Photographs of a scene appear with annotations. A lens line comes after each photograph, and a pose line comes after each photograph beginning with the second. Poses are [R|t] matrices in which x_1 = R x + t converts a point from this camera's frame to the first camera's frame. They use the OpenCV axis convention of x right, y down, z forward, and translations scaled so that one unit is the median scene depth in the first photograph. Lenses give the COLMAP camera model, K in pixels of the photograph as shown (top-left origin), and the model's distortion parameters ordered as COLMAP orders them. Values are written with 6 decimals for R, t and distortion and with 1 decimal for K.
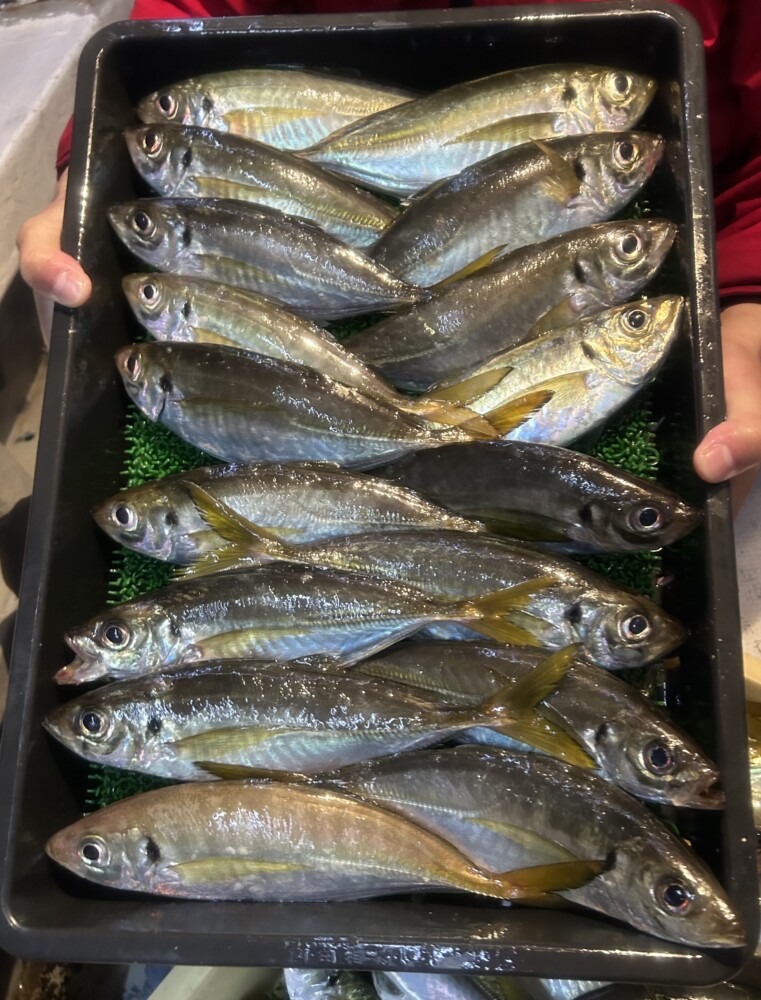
lens RADIAL K [[831.6, 0, 401.0], [0, 831.6, 500.0], [0, 0, 1]] dist [0.010123, -0.051138]
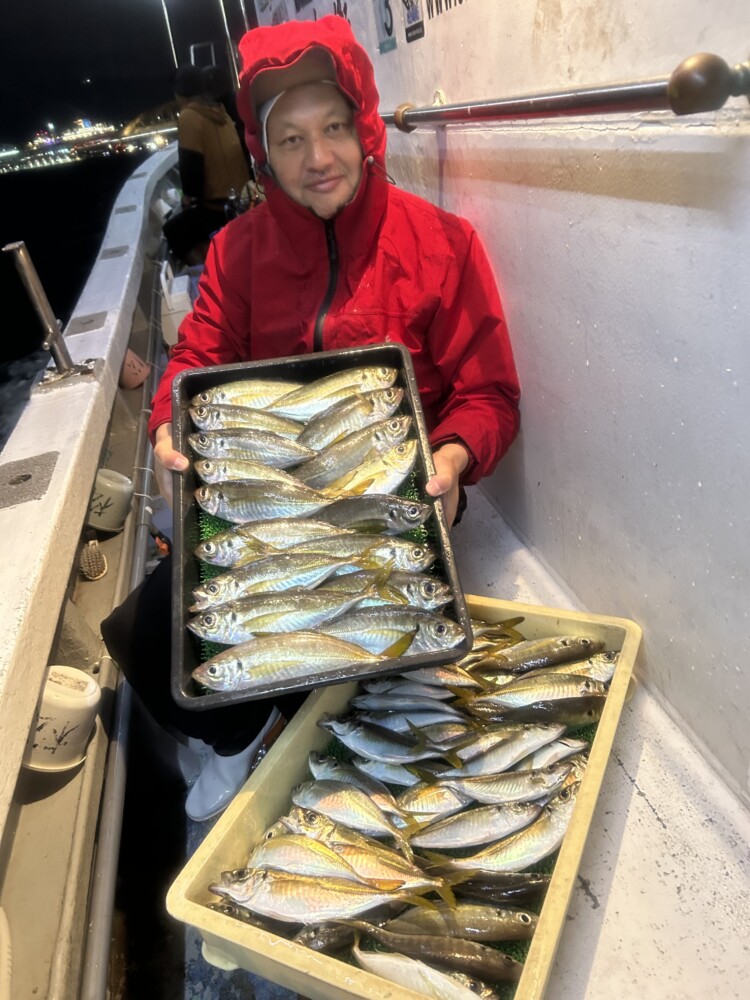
lens RADIAL K [[758.2, 0, 375.0], [0, 758.2, 500.0], [0, 0, 1]] dist [-0.000495, -0.000103]
pose [[0.985146, -0.118878, 0.123917, -0.108462], [0.153156, 0.934619, -0.320985, 0.654575], [-0.077657, 0.335196, 0.938943, -1.131554]]
